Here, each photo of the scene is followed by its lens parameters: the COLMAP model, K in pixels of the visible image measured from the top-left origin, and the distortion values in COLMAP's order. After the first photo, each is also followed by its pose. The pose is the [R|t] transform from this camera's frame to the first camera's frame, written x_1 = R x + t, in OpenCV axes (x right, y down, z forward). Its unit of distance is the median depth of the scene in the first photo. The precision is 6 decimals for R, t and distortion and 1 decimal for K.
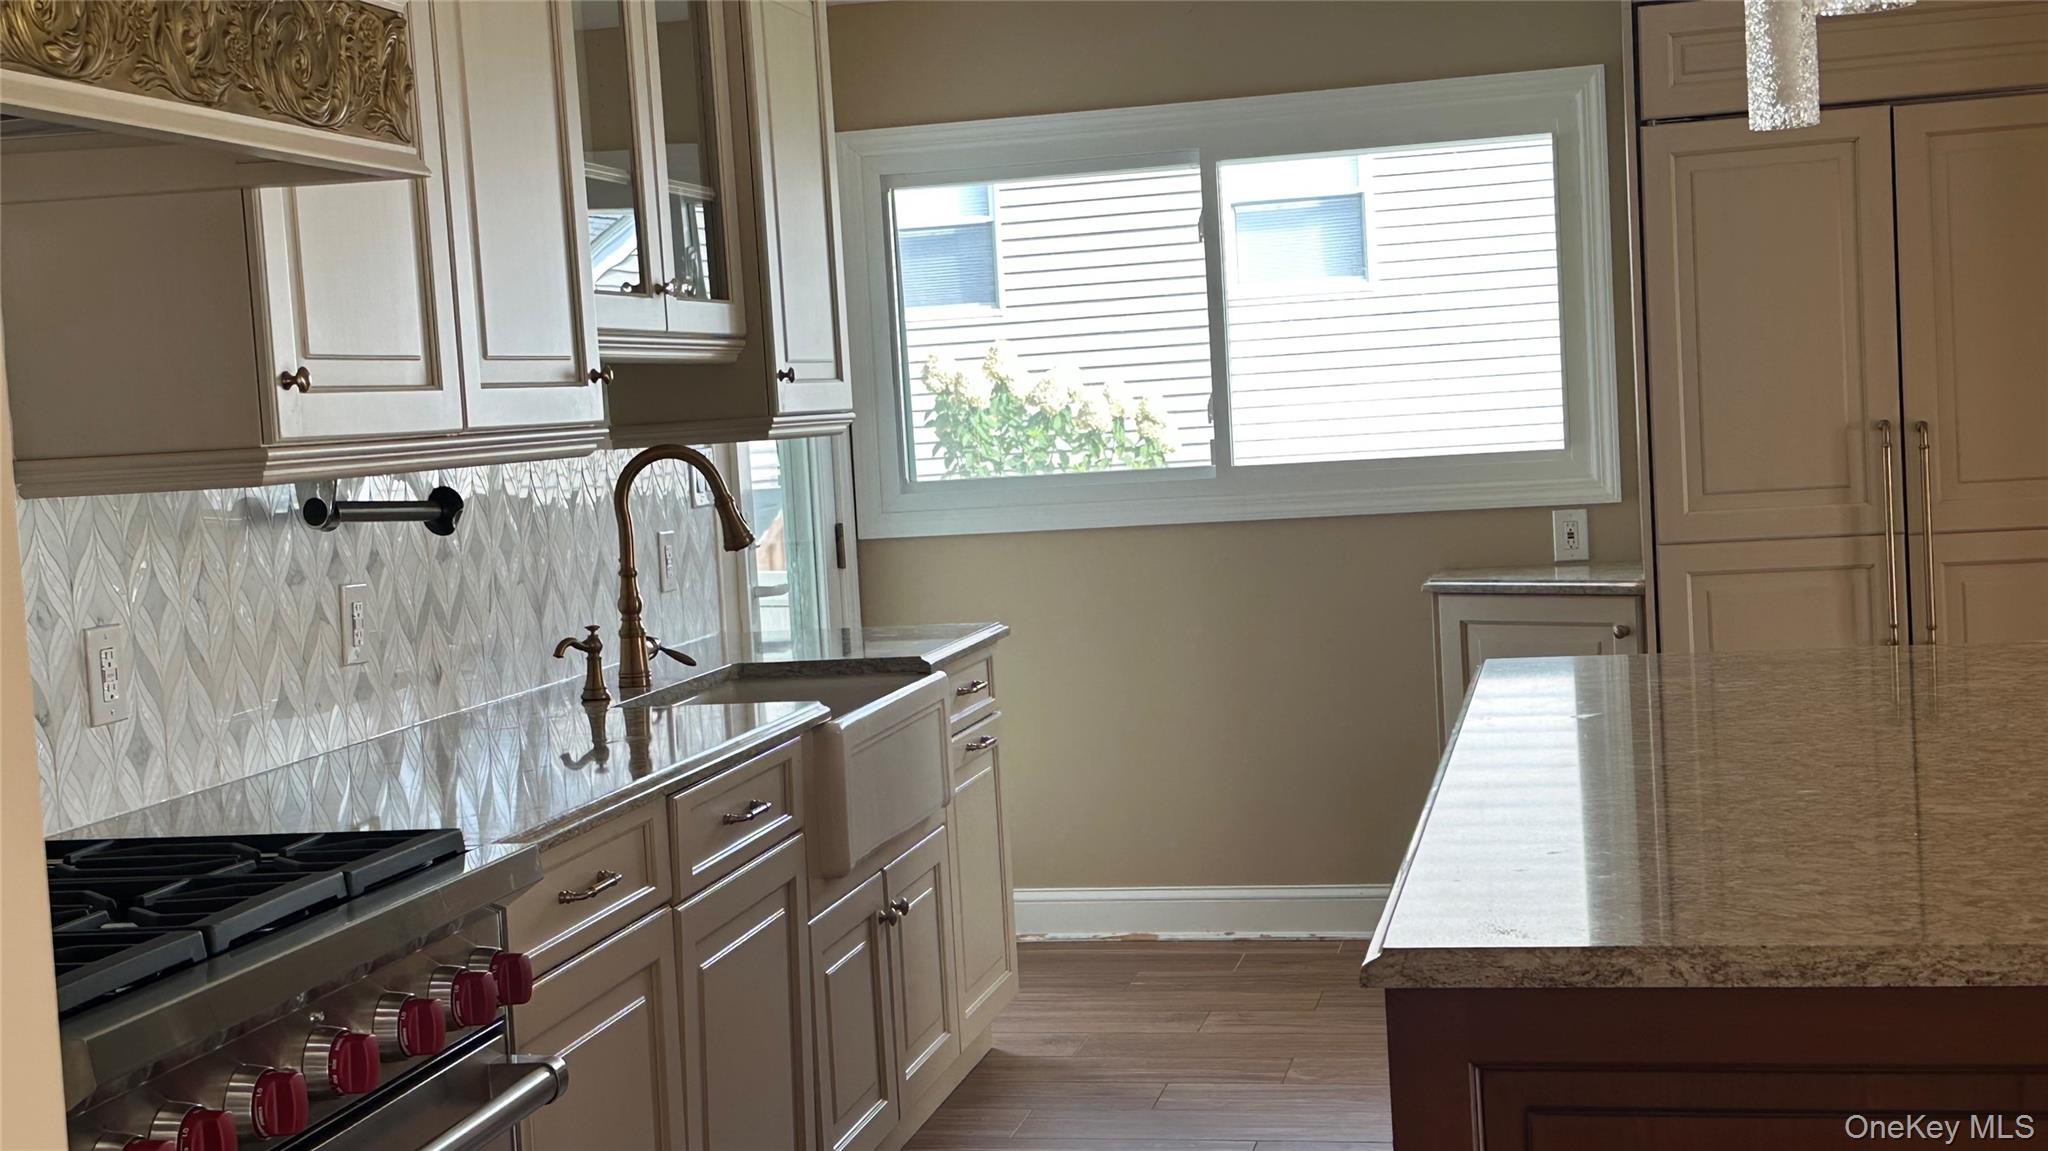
lens RADIAL K [[2697.3, 0, 1024.0], [0, 2697.3, 575.5], [0, 0, 1]] dist [0.154442, -0.007256]
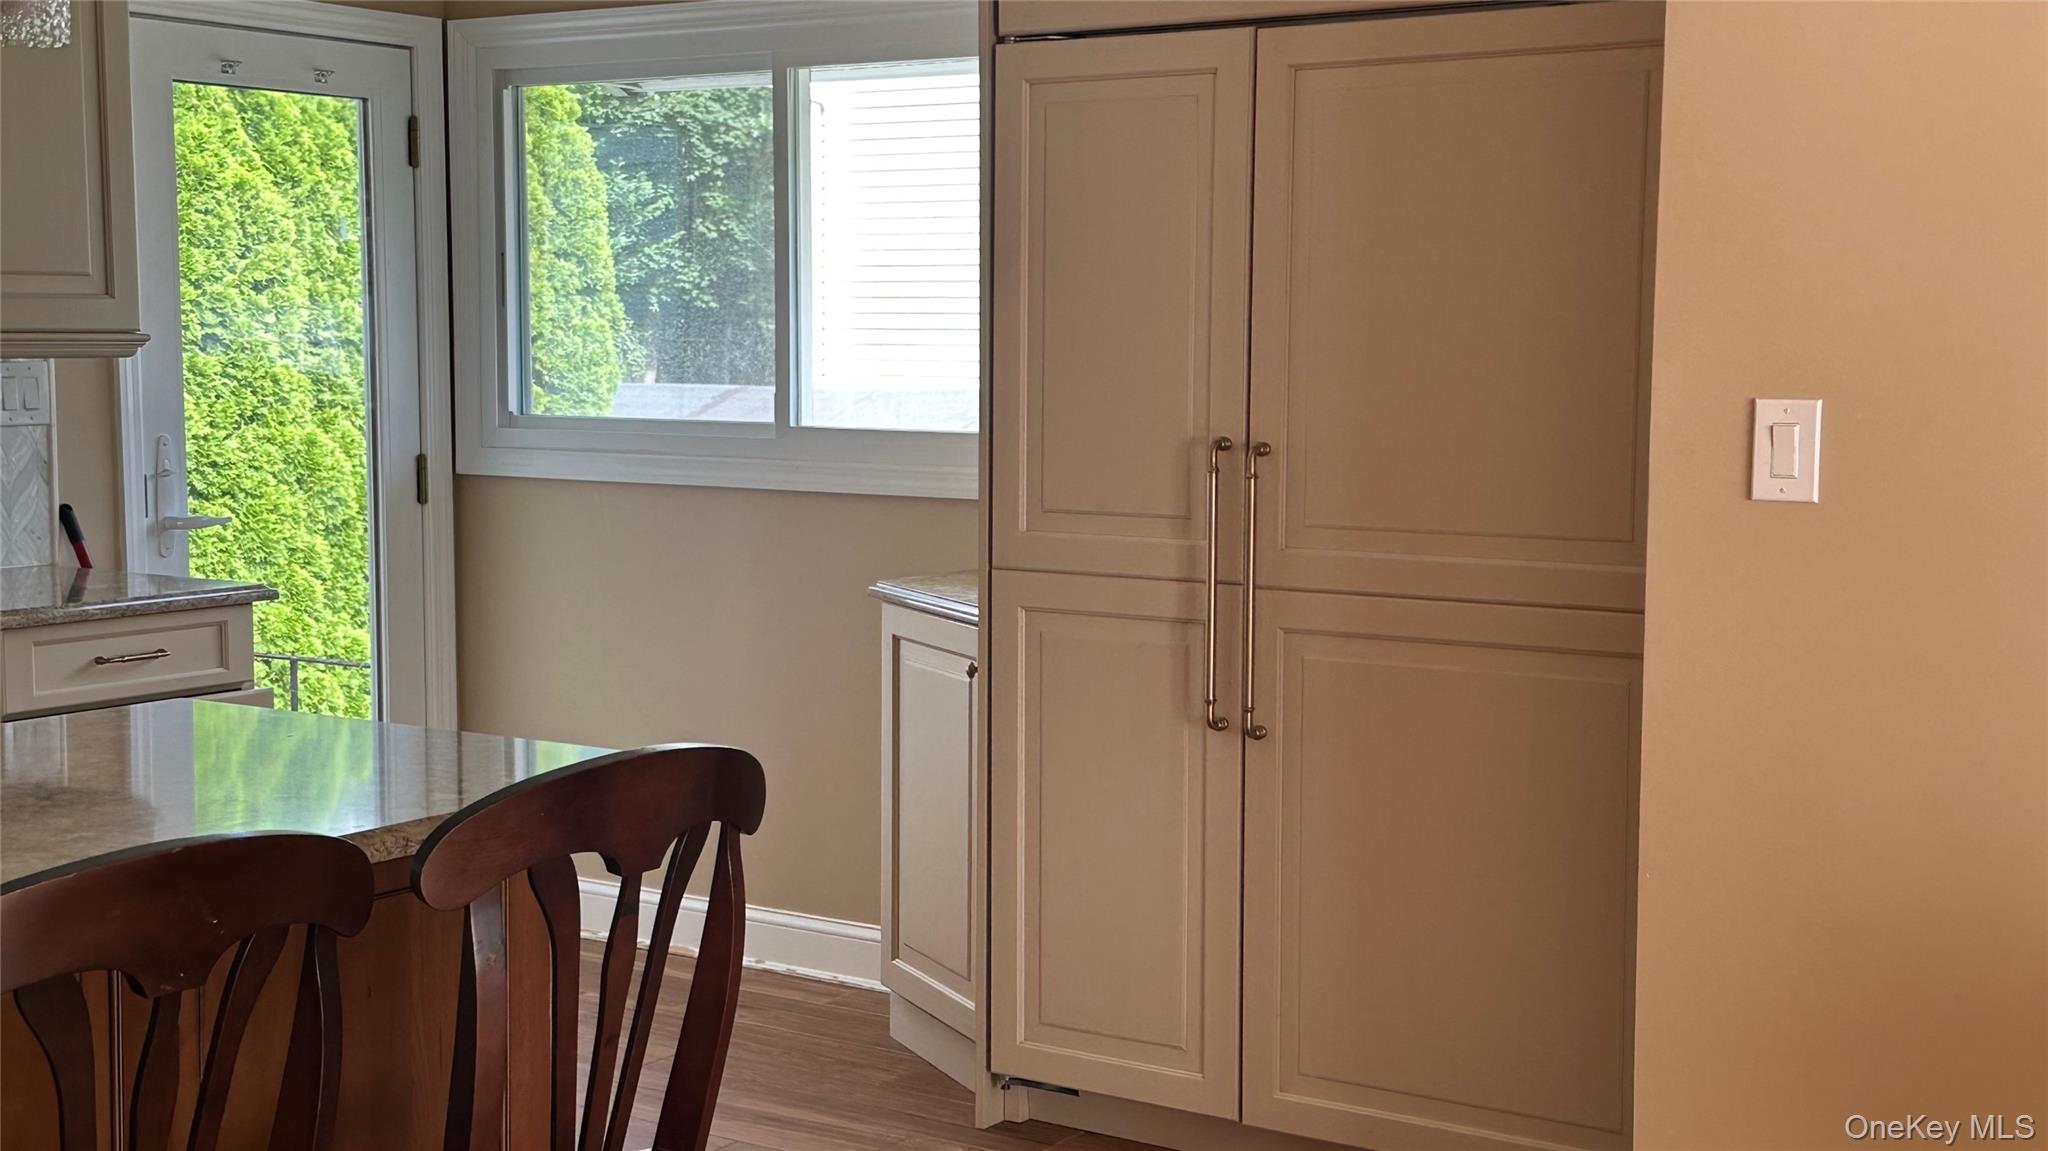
lens RADIAL K [[2697.3, 0, 1024.0], [0, 2697.3, 575.5], [0, 0, 1]] dist [0.154442, -0.007256]
pose [[0.924857, 0.096725, -0.367810, 0.541263], [-0.080892, 0.995019, 0.058264, -0.057079], [0.371613, -0.024133, 0.928074, 0.265477]]
